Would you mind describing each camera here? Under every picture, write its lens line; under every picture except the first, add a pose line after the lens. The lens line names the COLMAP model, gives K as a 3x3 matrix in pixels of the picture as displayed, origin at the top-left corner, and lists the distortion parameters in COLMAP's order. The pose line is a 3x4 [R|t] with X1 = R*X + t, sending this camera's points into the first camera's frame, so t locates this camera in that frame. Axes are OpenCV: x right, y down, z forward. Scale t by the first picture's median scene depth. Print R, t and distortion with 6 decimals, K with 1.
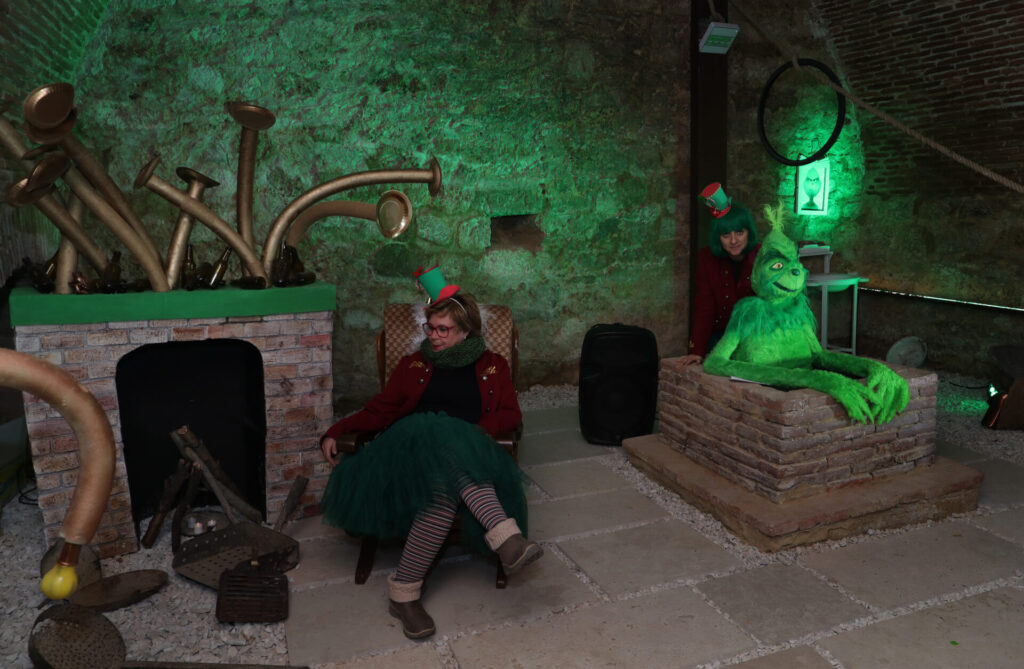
lens RADIAL K [[723.5, 0, 513.5], [0, 723.5, 328.7], [0, 0, 1]] dist [-0.043359, 0.005979]
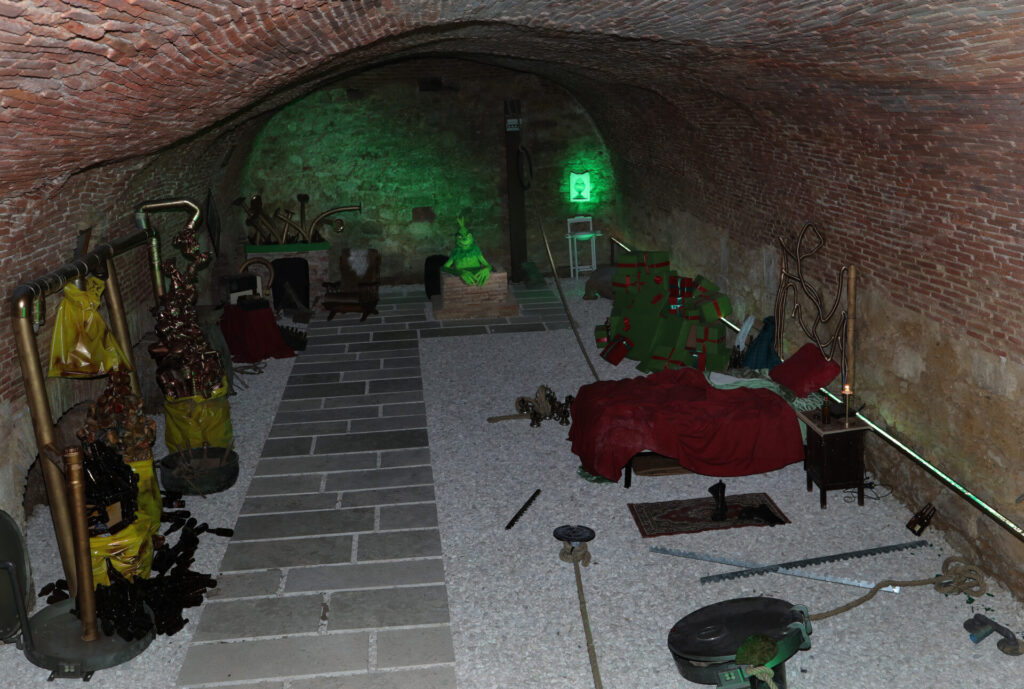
lens RADIAL K [[1021.4, 0, 512.4], [0, 1021.4, 346.7], [0, 0, 1]] dist [0.021991, 0.000000]
pose [[0.972607, 0.036148, -0.229626, 1.103992], [-0.015239, 0.995625, 0.092188, -0.018422], [0.231954, -0.086164, 0.968903, -2.256477]]
